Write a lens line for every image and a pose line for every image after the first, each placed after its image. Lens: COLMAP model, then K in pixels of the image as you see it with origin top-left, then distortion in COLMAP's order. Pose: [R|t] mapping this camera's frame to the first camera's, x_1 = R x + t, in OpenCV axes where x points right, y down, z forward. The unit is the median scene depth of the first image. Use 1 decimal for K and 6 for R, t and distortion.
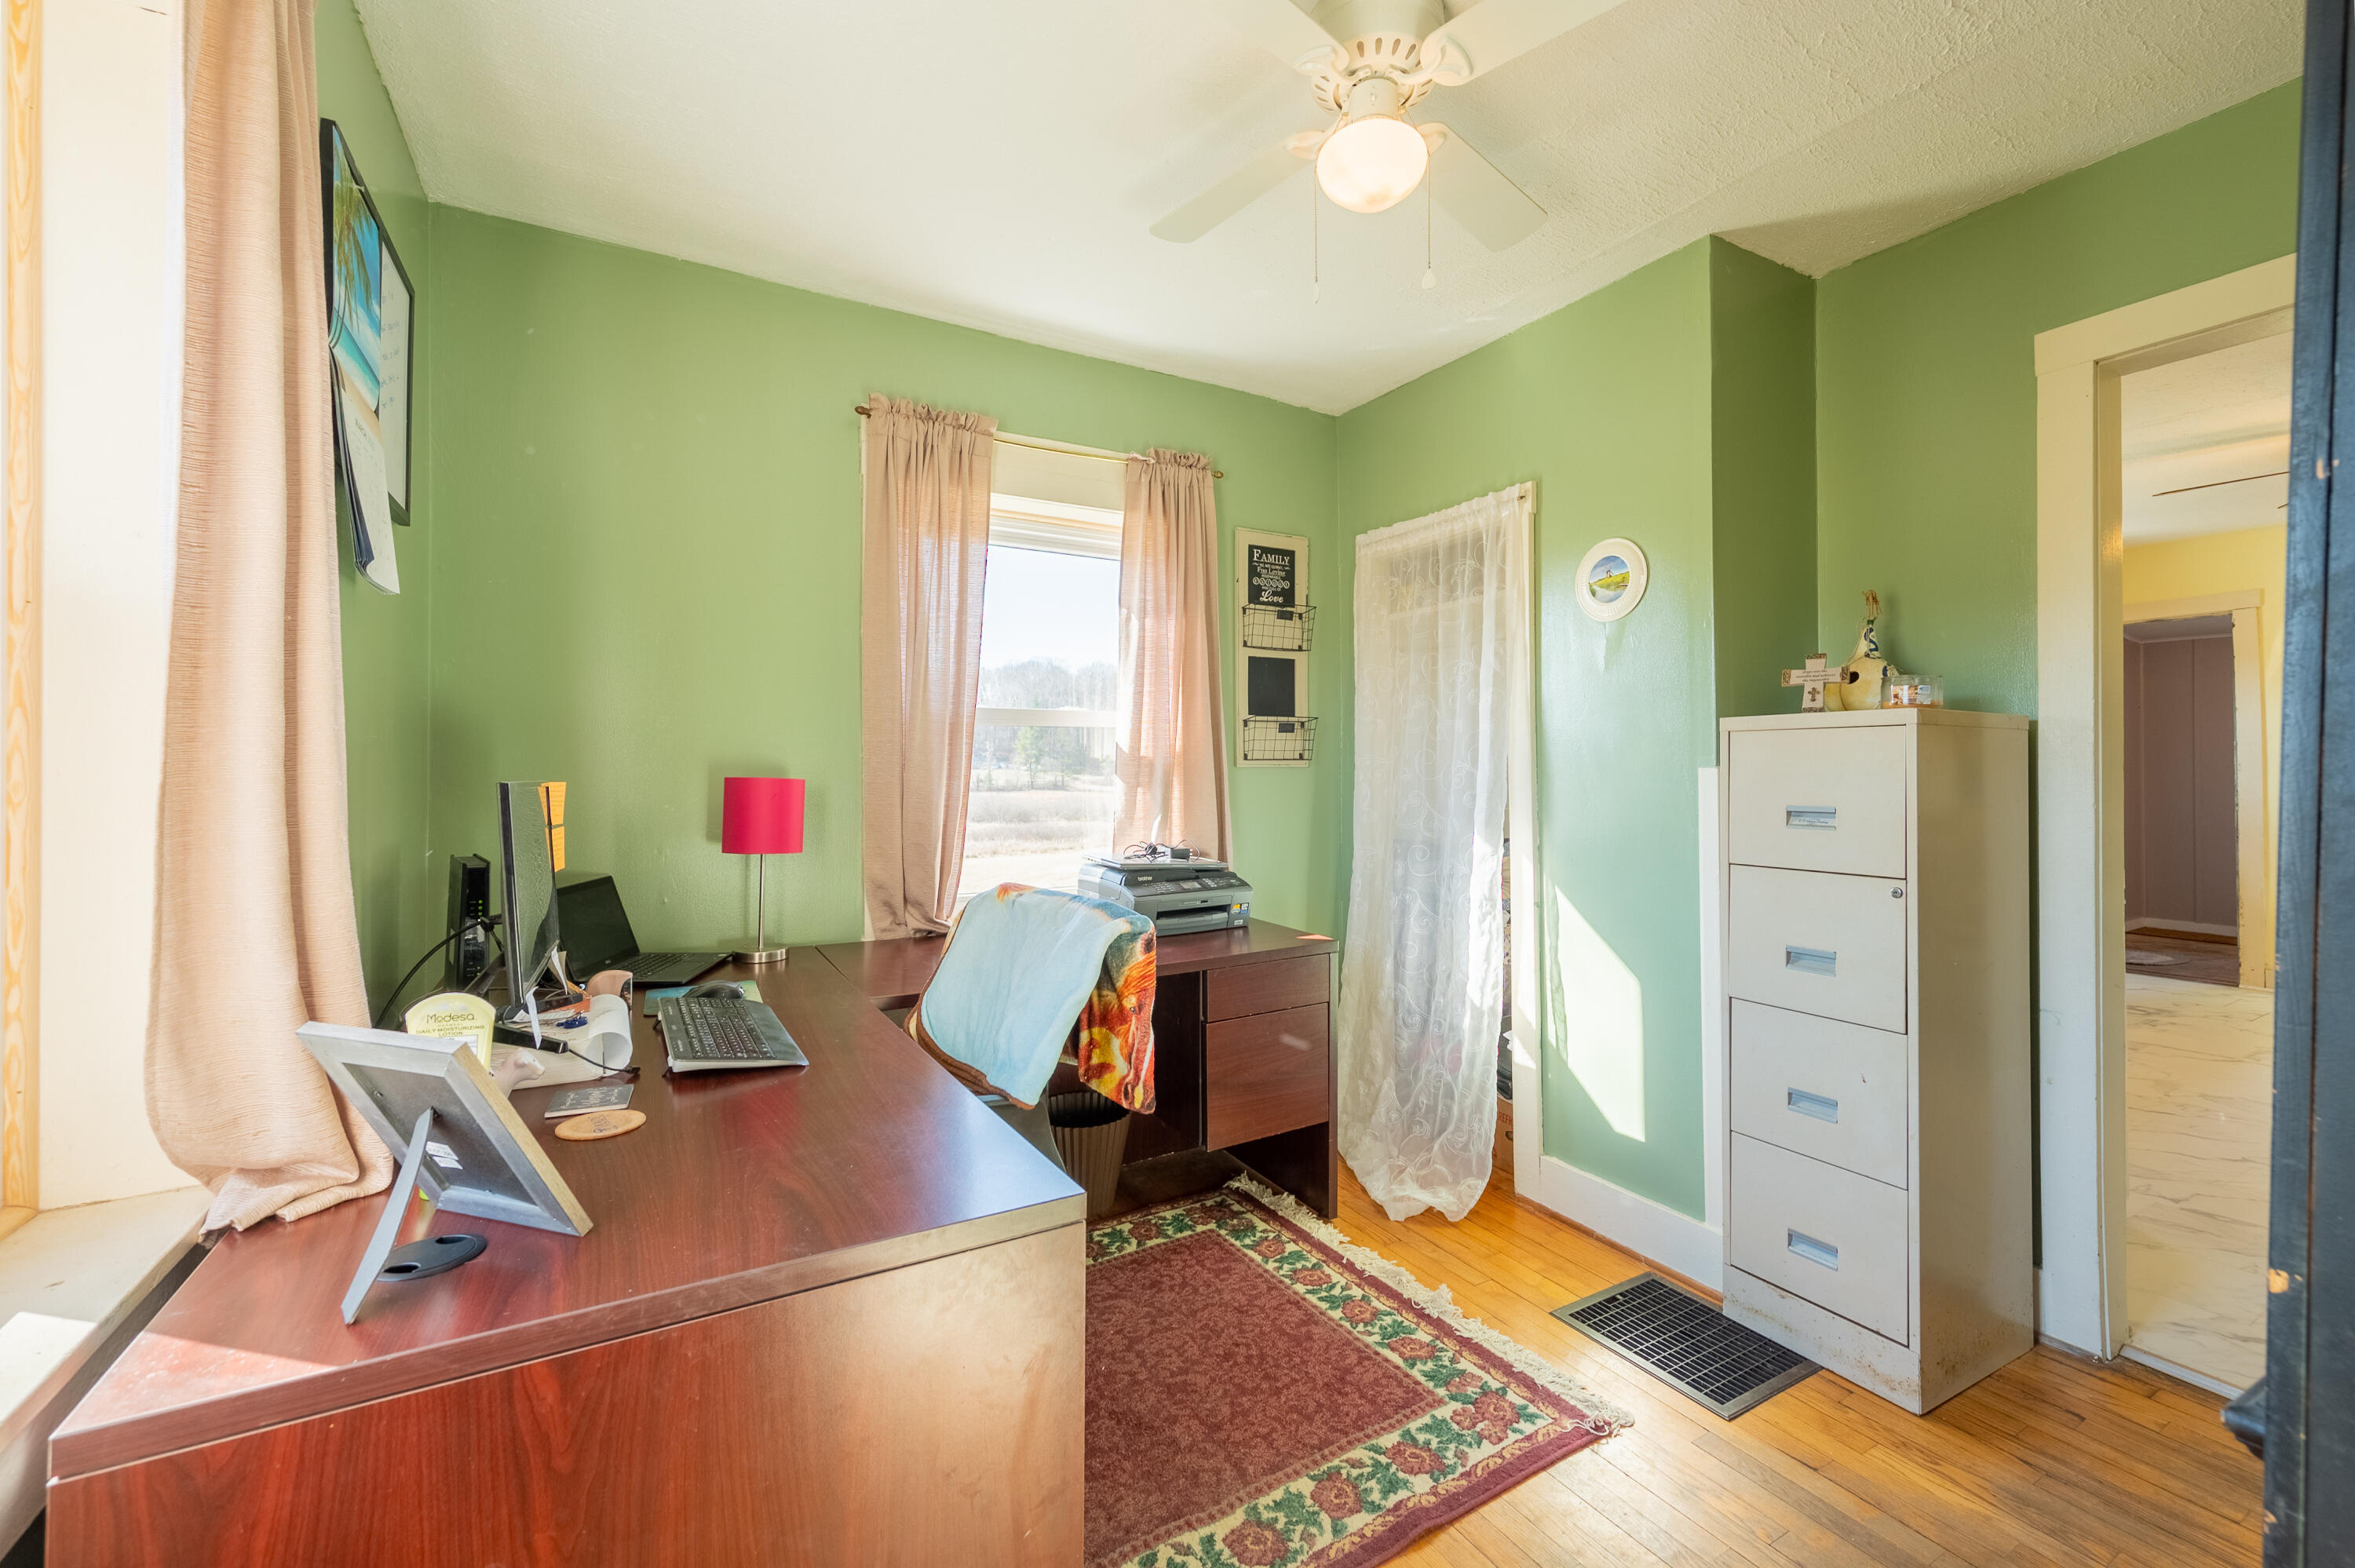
lens RADIAL K [[947.6, 0, 1187.6], [0, 947.6, 765.9], [0, 0, 1]] dist [0.003028, -0.000528]
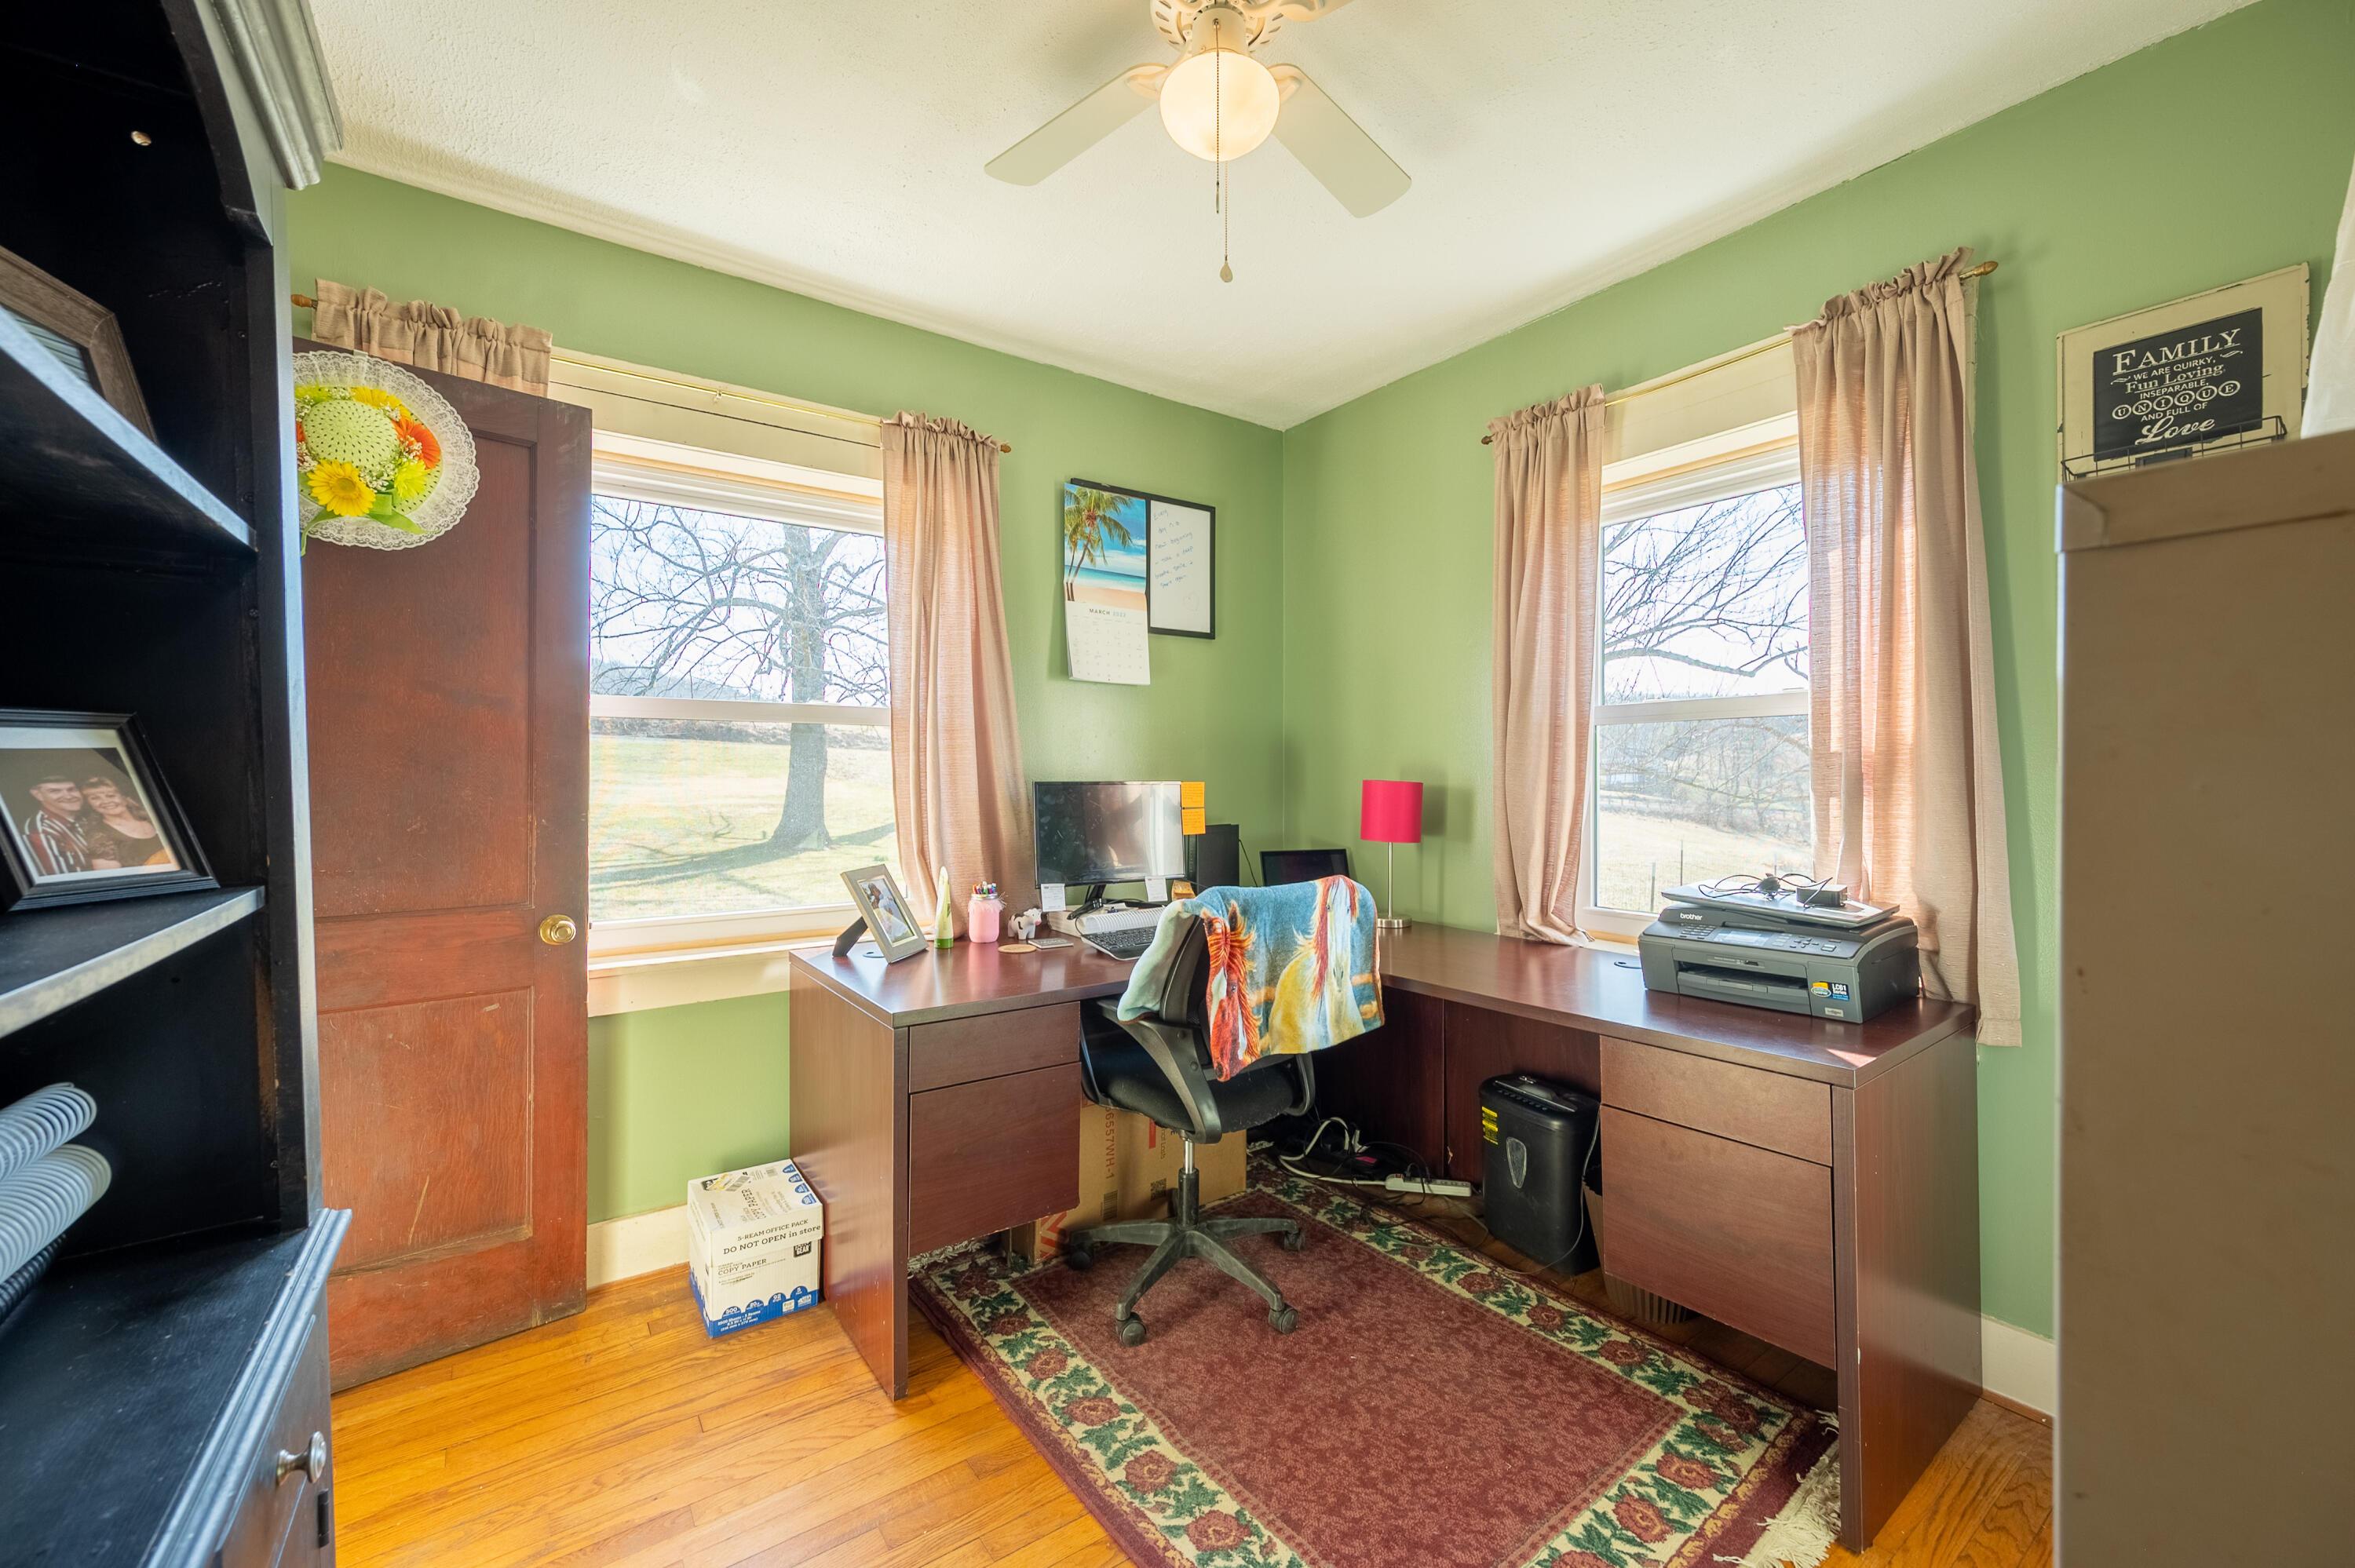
lens RADIAL K [[947.6, 0, 1197.2], [0, 947.6, 781.2], [0, 0, 1]] dist [0.003028, -0.000528]
pose [[0.114319, 0.004296, -0.993435, 0.713208], [0.008989, 0.999945, 0.005359, 0.002944], [0.993403, -0.009543, 0.114274, 0.565626]]
